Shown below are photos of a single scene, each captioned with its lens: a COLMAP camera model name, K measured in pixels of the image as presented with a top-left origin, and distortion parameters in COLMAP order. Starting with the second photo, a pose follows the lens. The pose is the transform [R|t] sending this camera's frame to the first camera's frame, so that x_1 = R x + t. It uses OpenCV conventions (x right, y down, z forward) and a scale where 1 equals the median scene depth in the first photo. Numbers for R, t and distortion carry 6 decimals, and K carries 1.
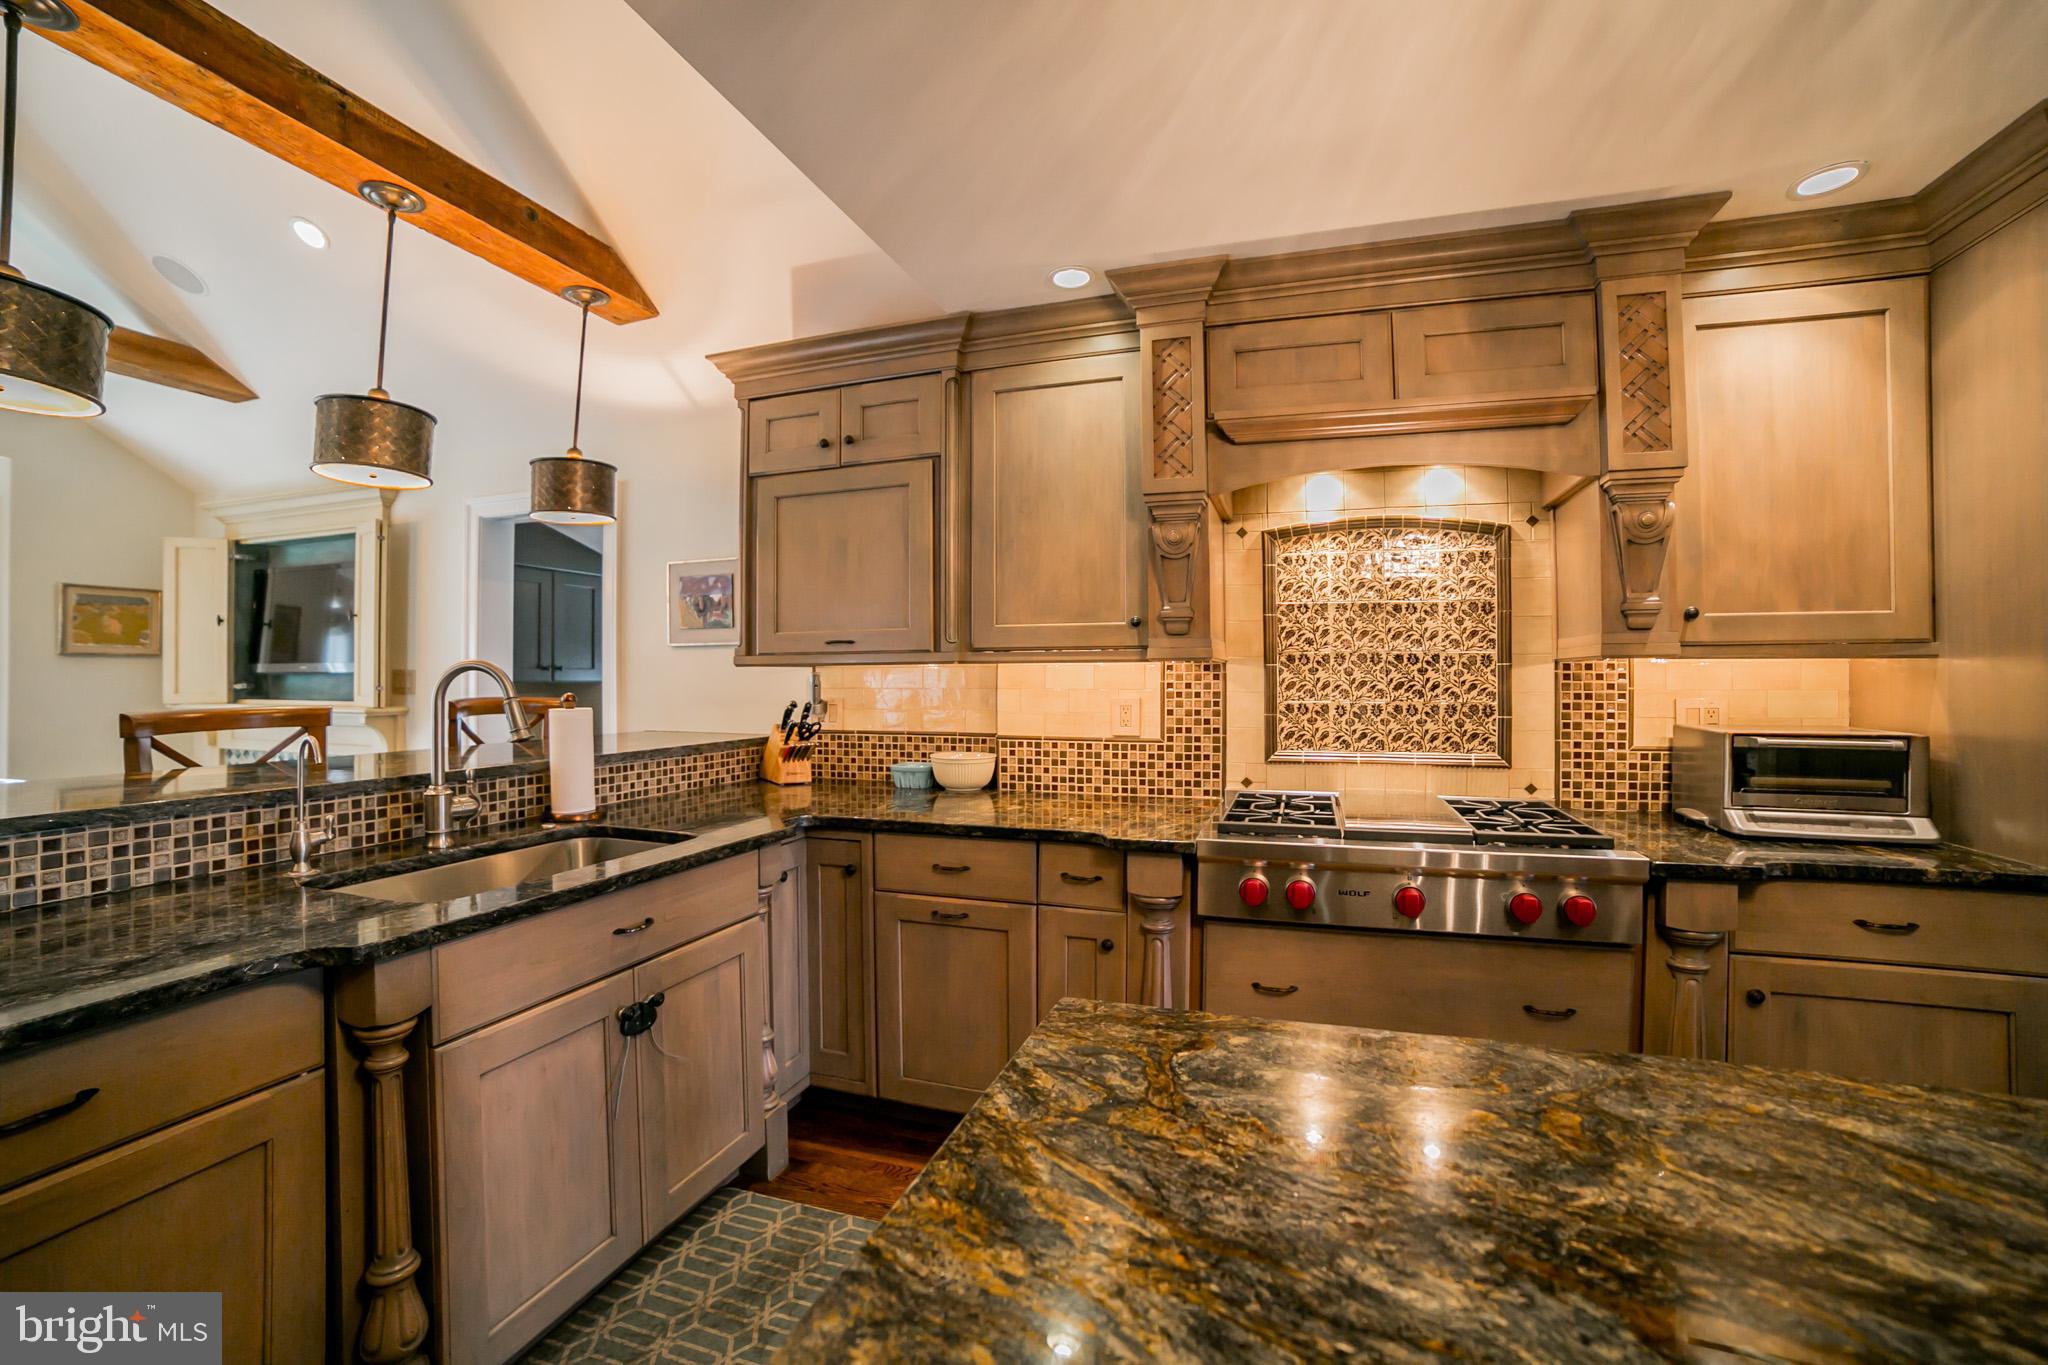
lens RADIAL K [[823.8, 0, 1046.0], [0, 823.8, 673.3], [0, 0, 1]] dist [-0.047844, 0.002935]
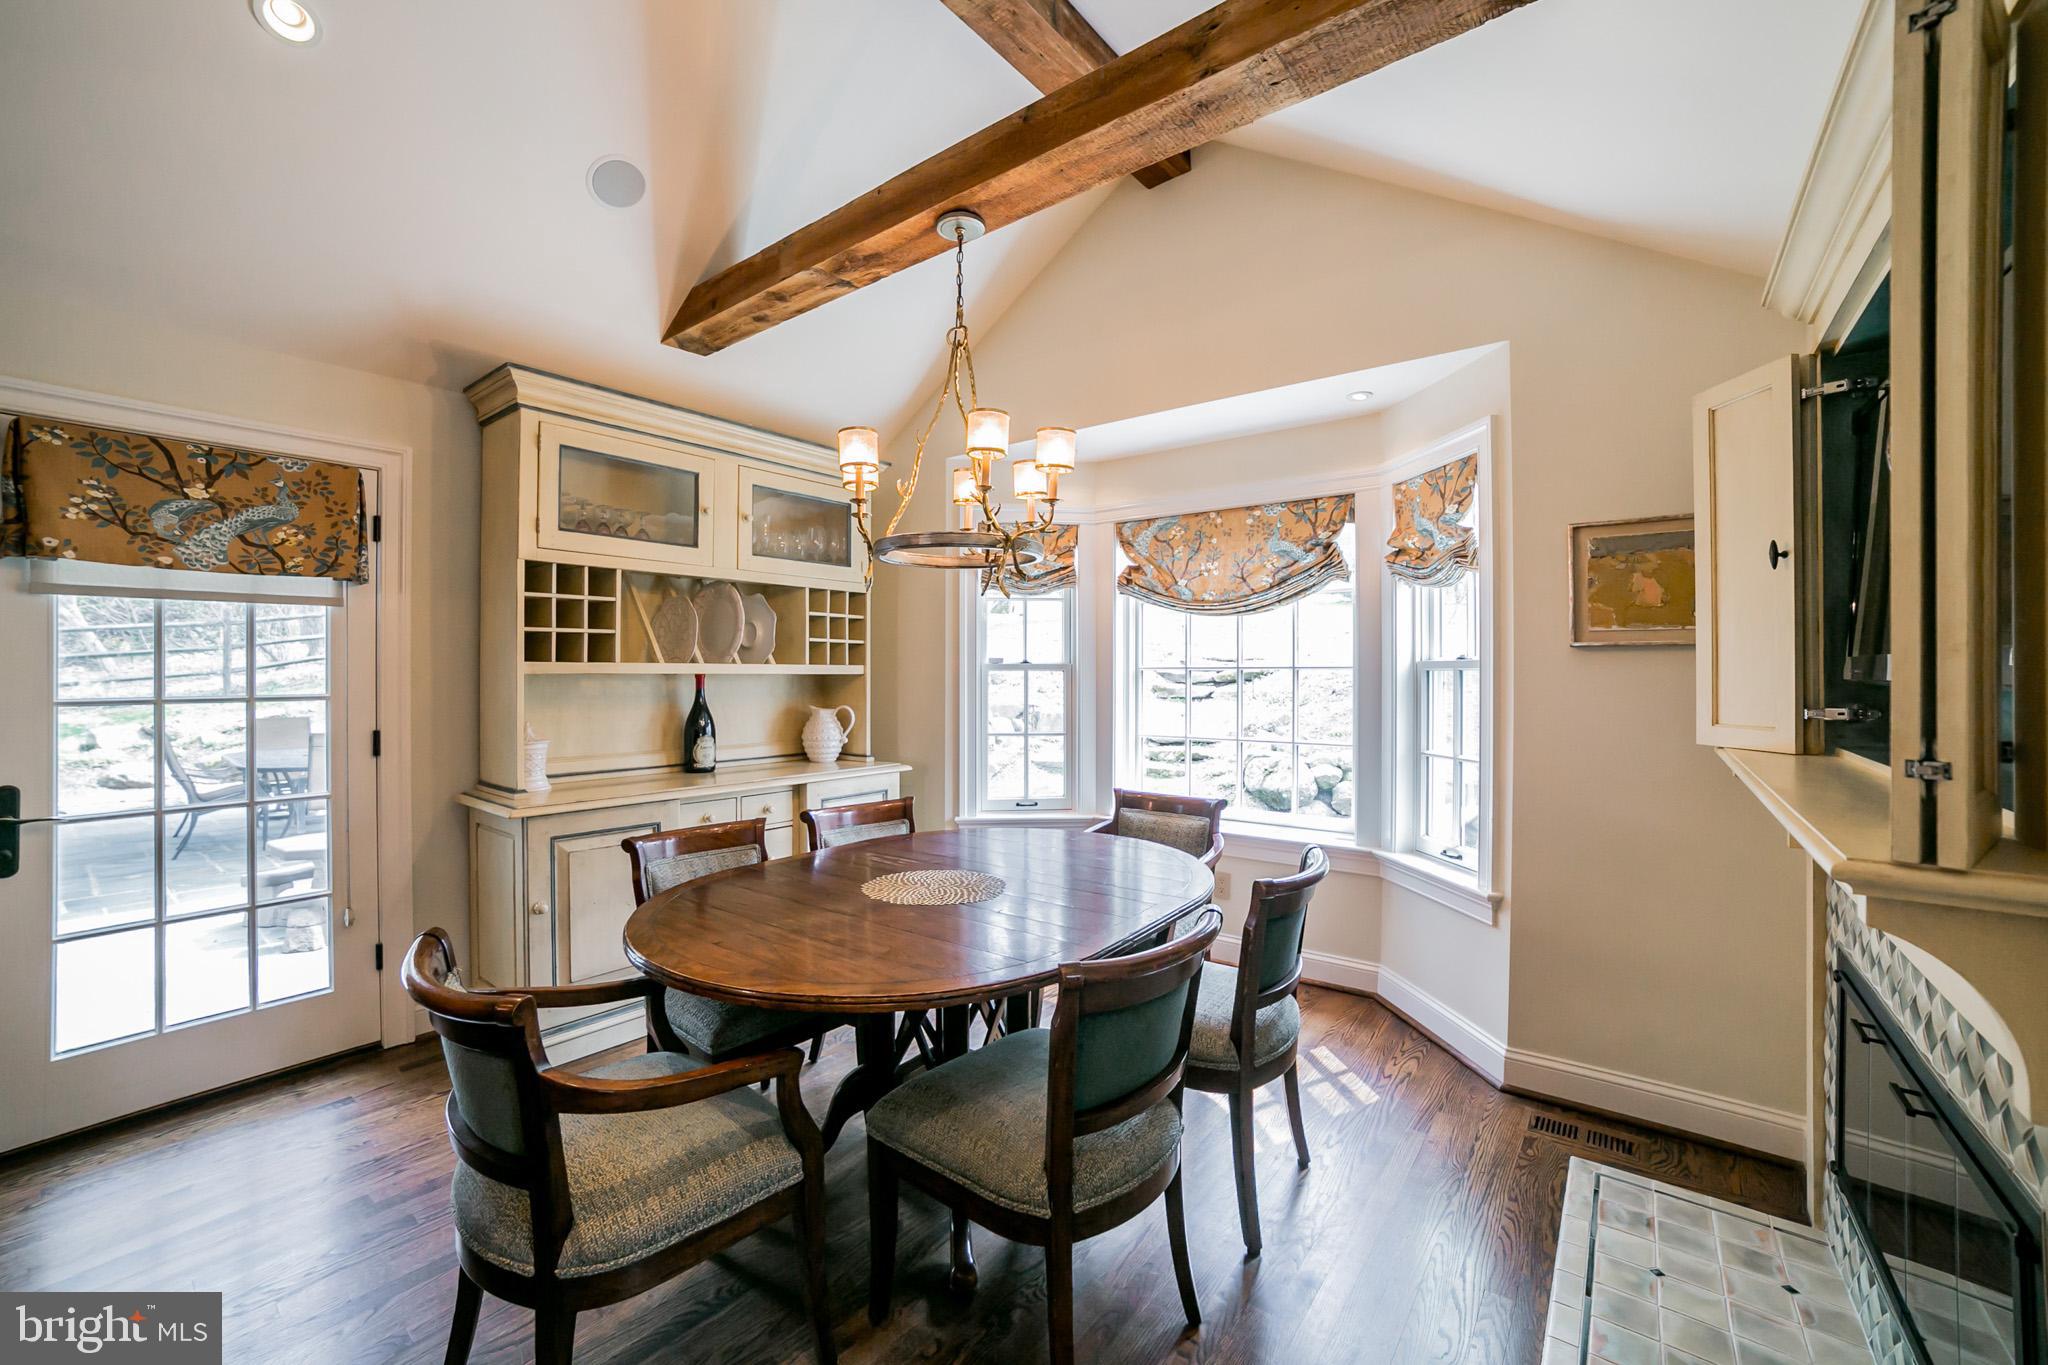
lens RADIAL K [[832.8, 0, 1027.5], [0, 832.8, 675.4], [0, 0, 1]] dist [-0.008615, 0.004050]
pose [[-0.356617, 0.009796, -0.934199, -1.225317], [0.008025, 0.999940, 0.007422, -0.022919], [0.934216, -0.004850, -0.356674, 1.927737]]
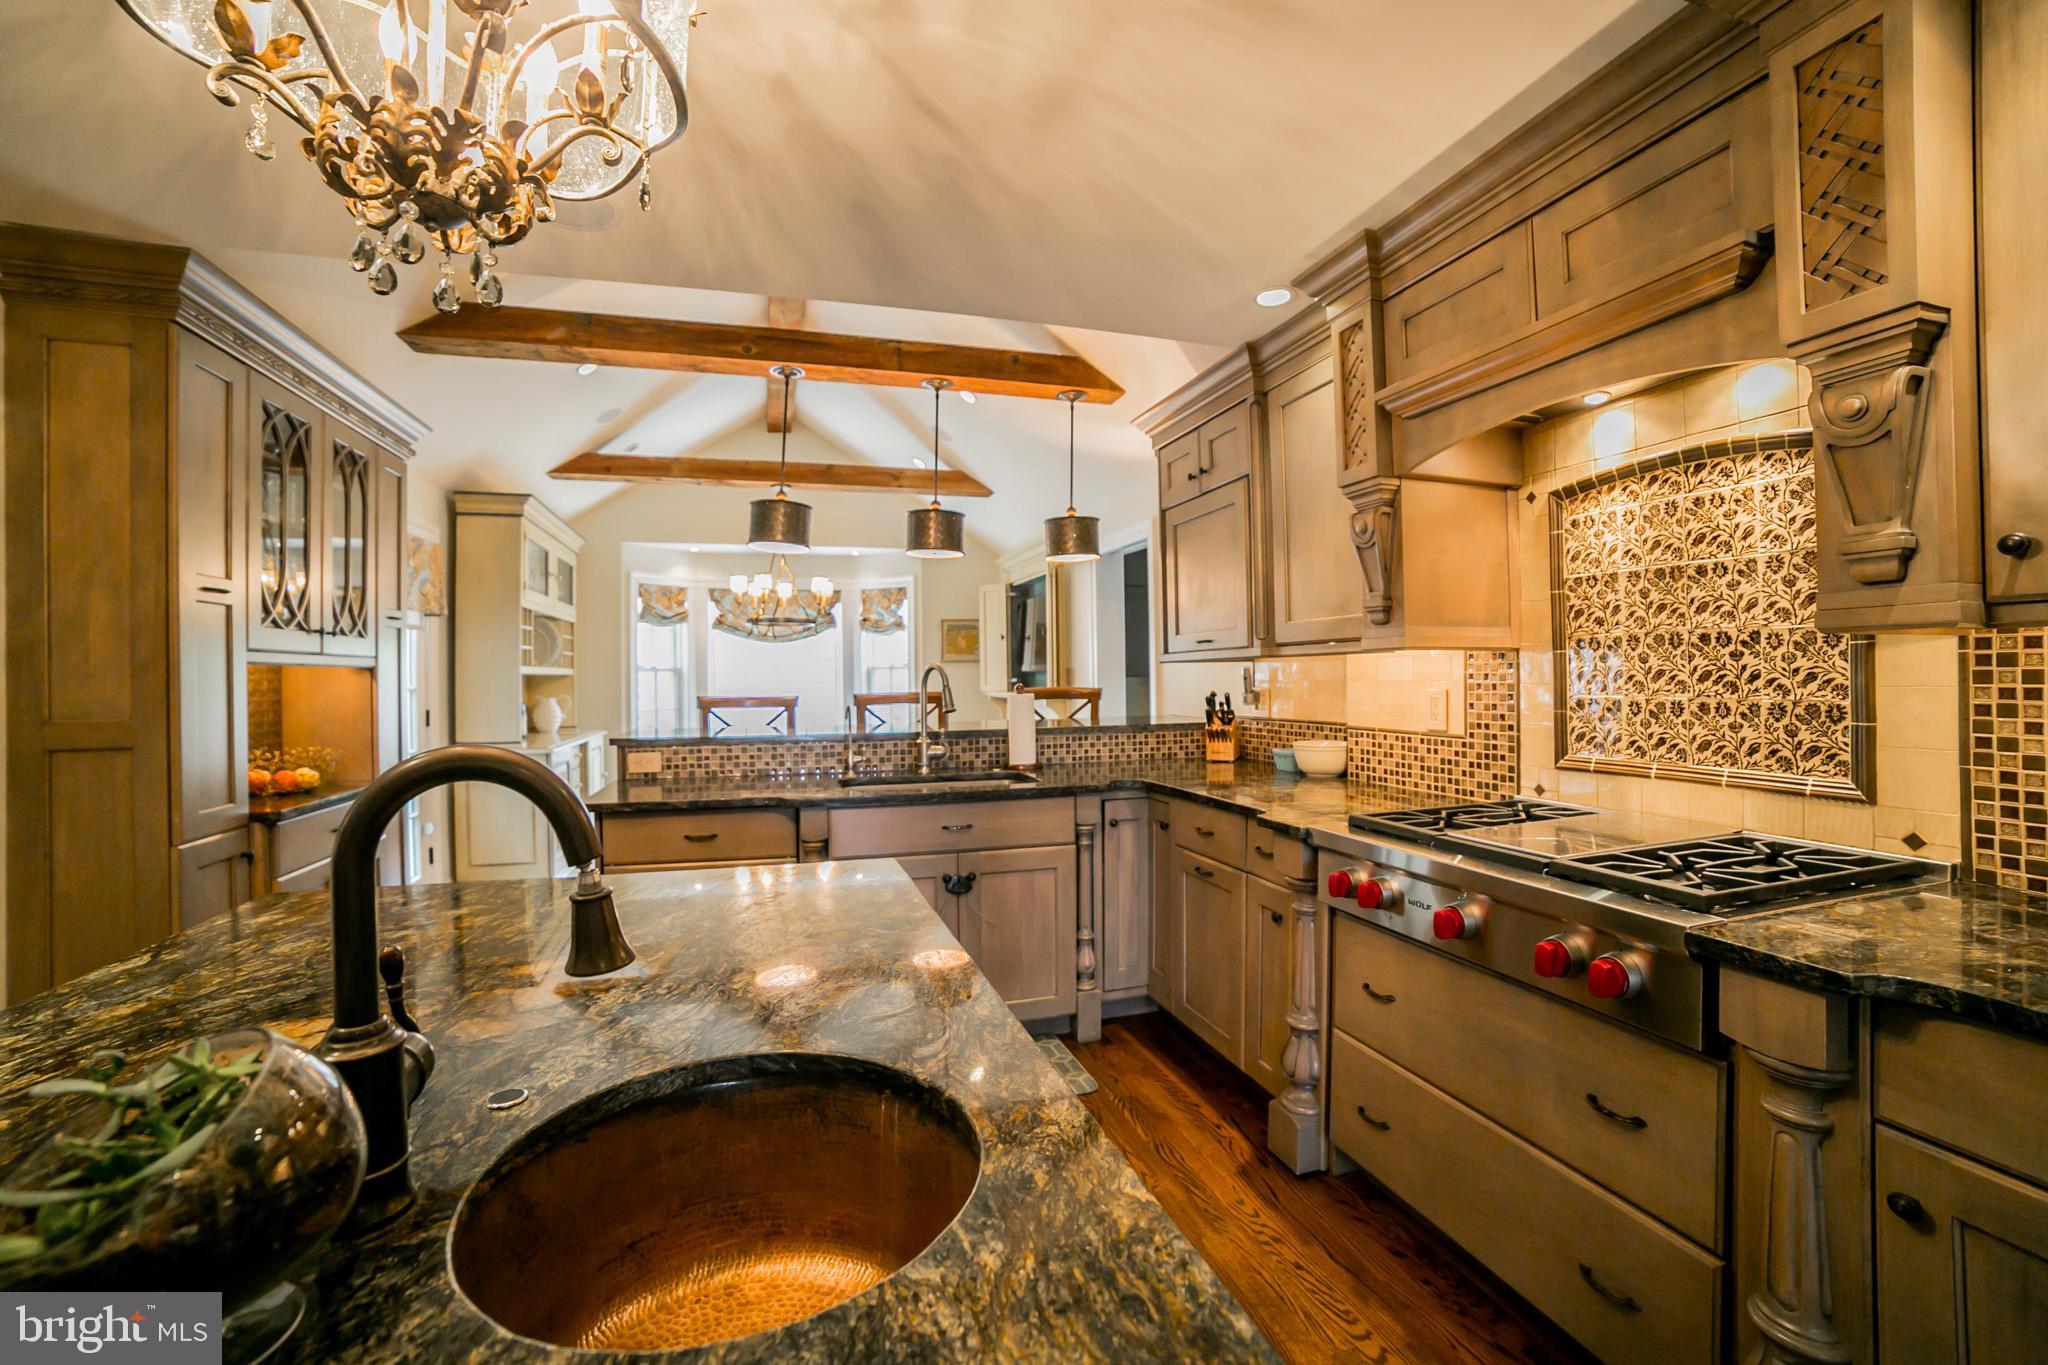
lens RADIAL K [[832.8, 0, 1005.2], [0, 832.8, 670.0], [0, 0, 1]] dist [-0.008615, 0.004050]
pose [[0.598187, -0.011990, -0.801267, 0.628407], [0.019838, 0.999803, -0.000151, -0.002581], [0.801111, -0.015805, 0.598307, 0.049715]]
